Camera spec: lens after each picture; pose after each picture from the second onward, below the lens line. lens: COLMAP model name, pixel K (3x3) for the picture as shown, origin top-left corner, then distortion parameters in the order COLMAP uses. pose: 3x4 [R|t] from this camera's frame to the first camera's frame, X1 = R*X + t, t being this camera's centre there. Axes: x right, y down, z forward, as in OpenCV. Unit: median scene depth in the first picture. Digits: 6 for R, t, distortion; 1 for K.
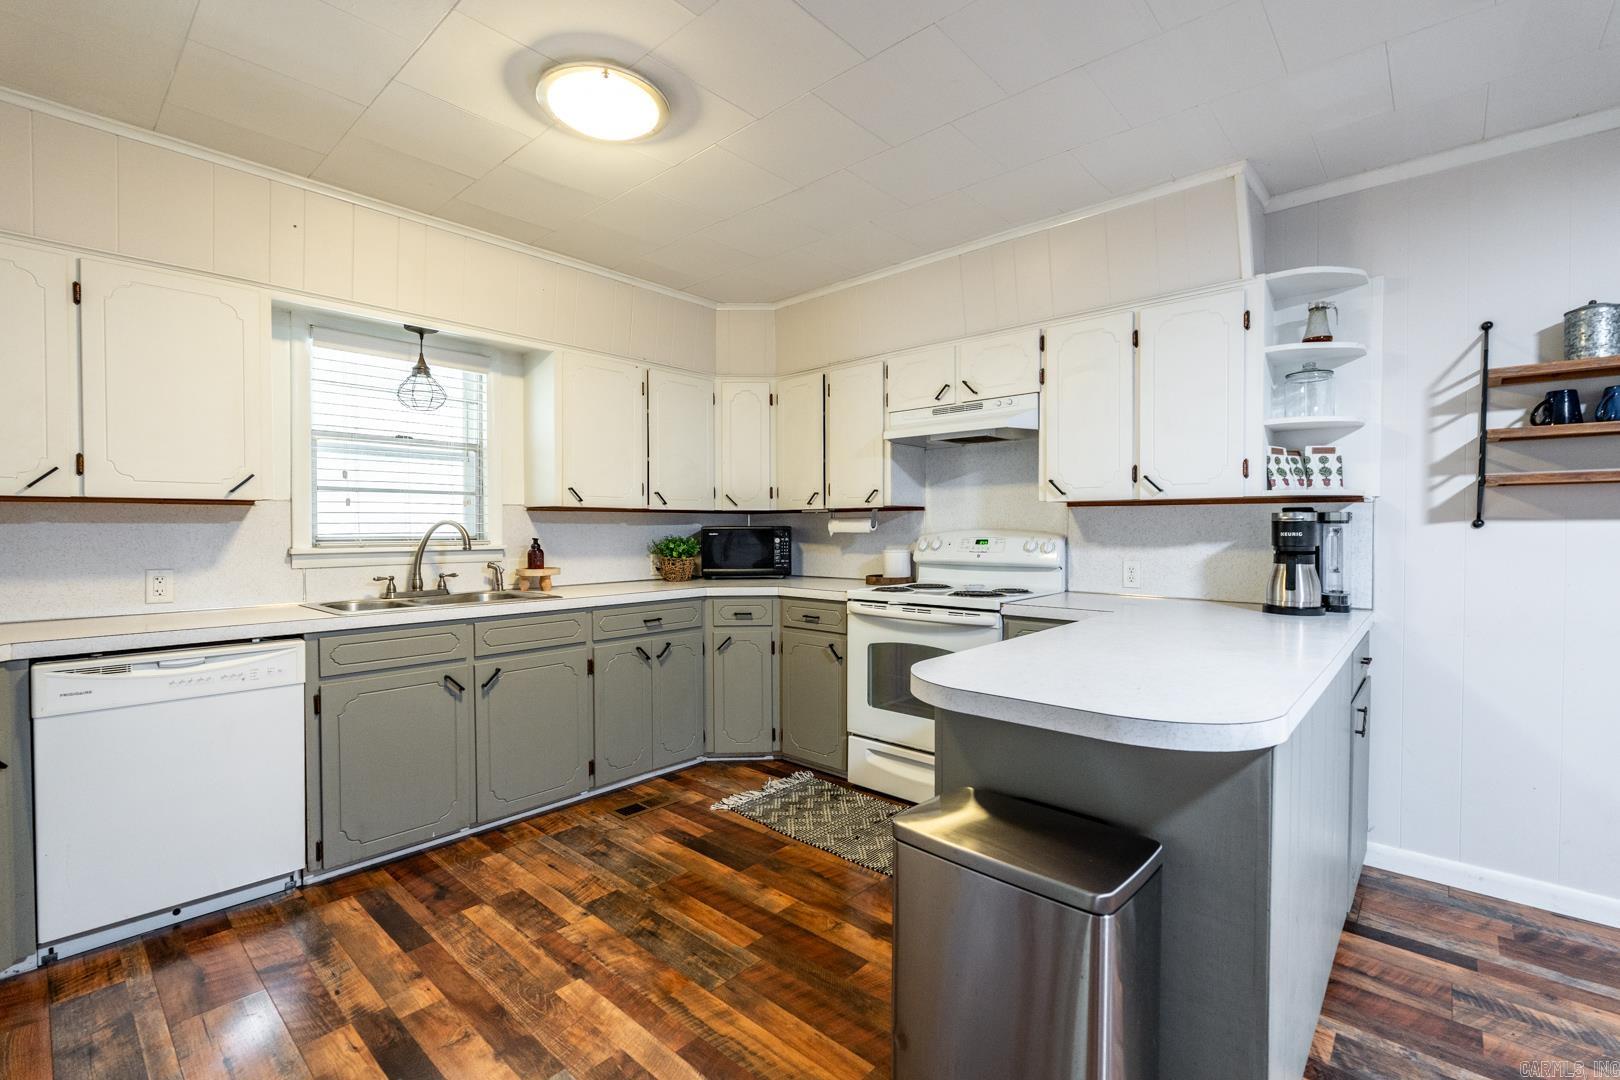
lens RADIAL K [[715.1, 0, 811.9], [0, 715.1, 537.6], [0, 0, 1]] dist [0.000053, 0.000305]
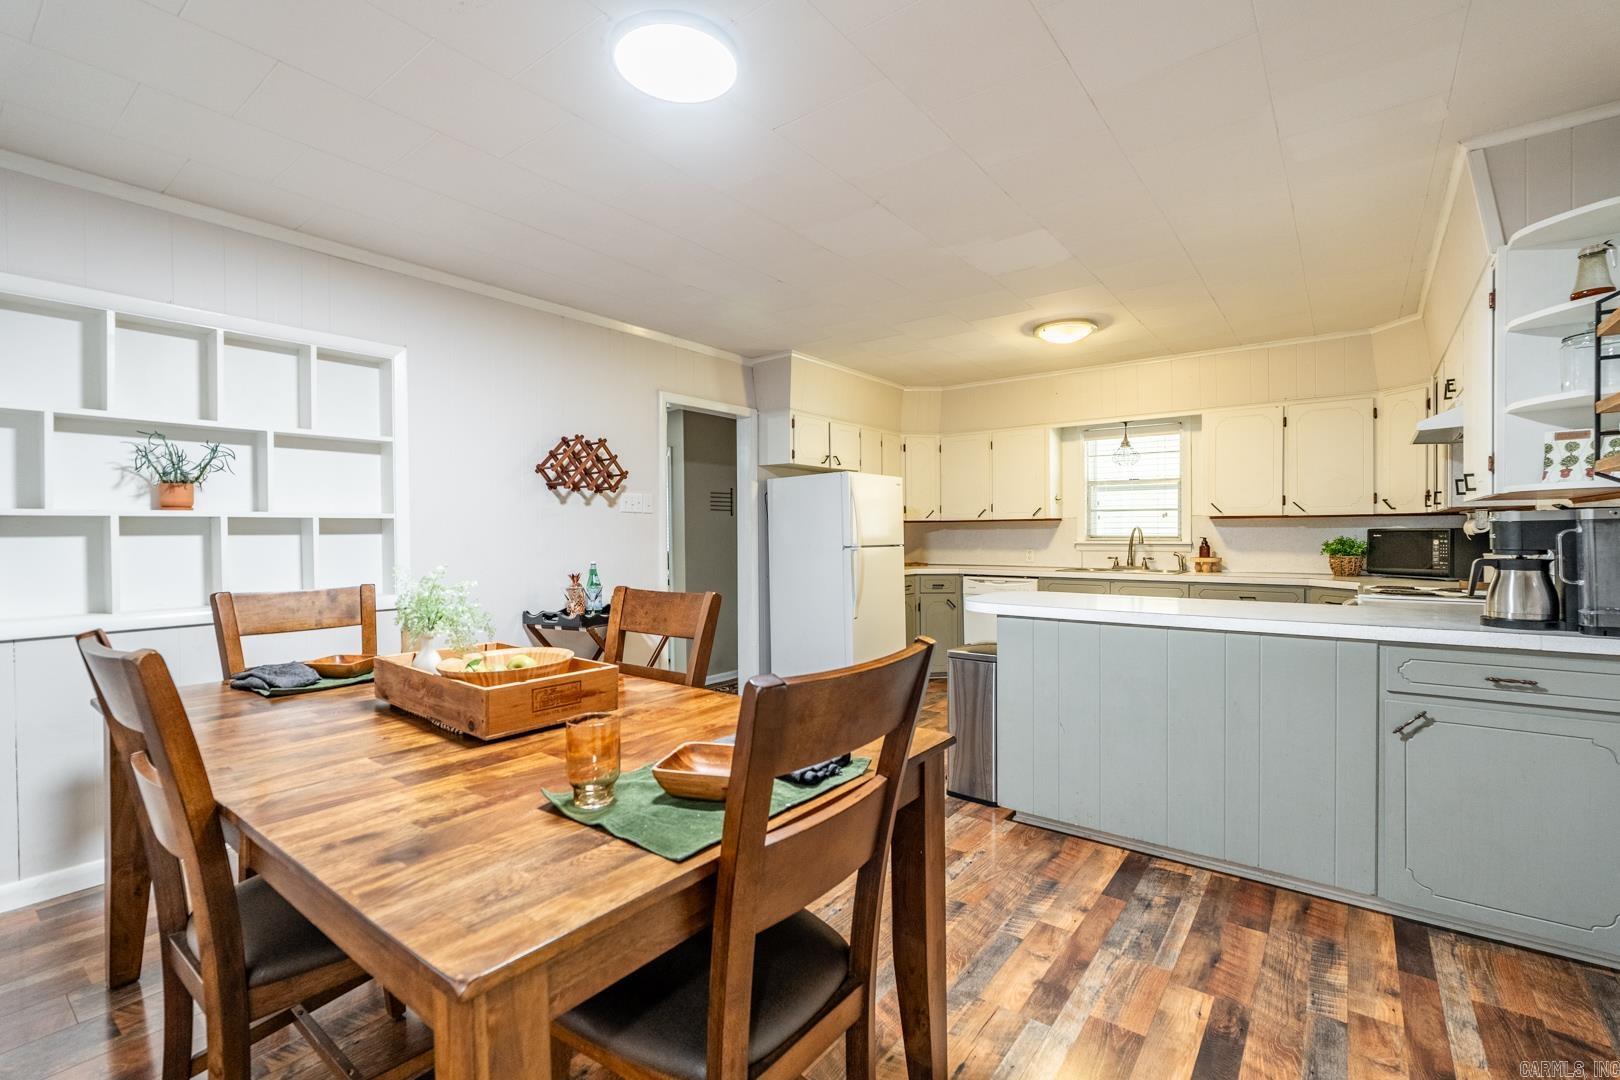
lens RADIAL K [[715.1, 0, 811.9], [0, 715.1, 537.6], [0, 0, 1]] dist [0.000053, 0.000305]
pose [[0.086209, 0.007880, -0.996246, 1.099426], [-0.012240, 0.999902, 0.006850, 0.001291], [0.996202, 0.011603, 0.086297, 0.049401]]
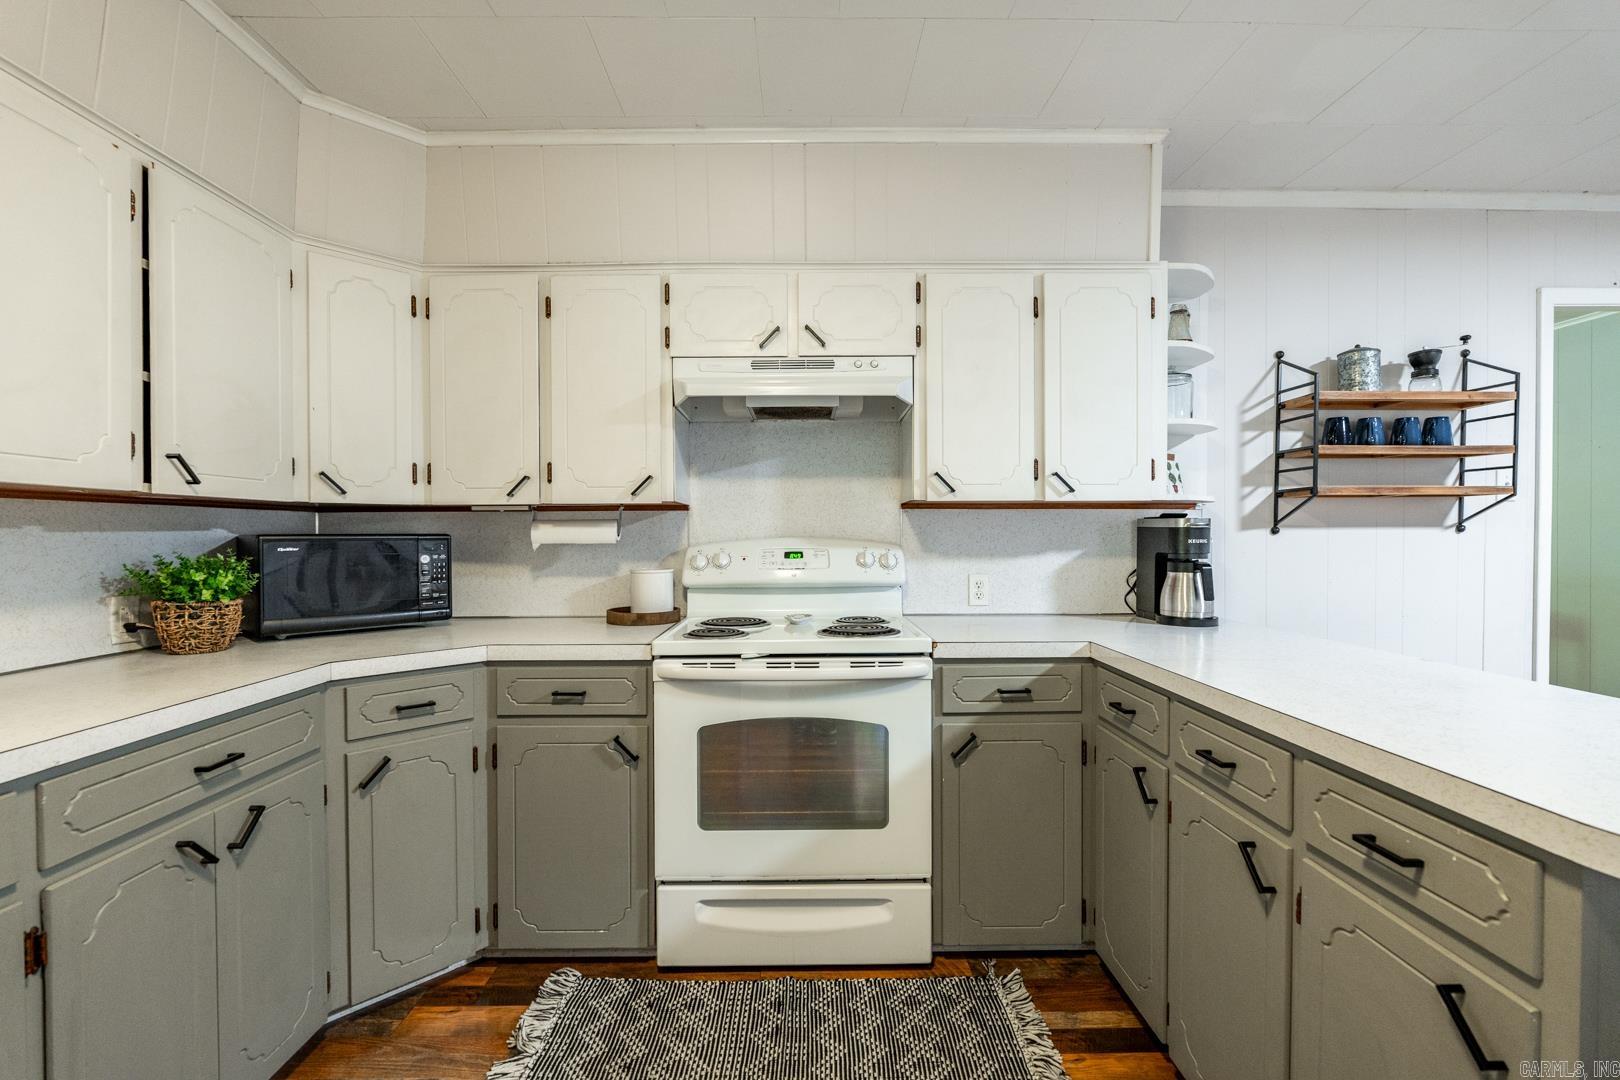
lens RADIAL K [[707.5, 0, 808.4], [0, 707.5, 537.8], [0, 0, 1]] dist [-0.002608, -0.000012]
pose [[0.738402, -0.004674, 0.674345, -0.251648], [0.011288, 0.999922, -0.005430, -0.007465], [-0.674266, 0.011621, 0.738397, 0.484715]]
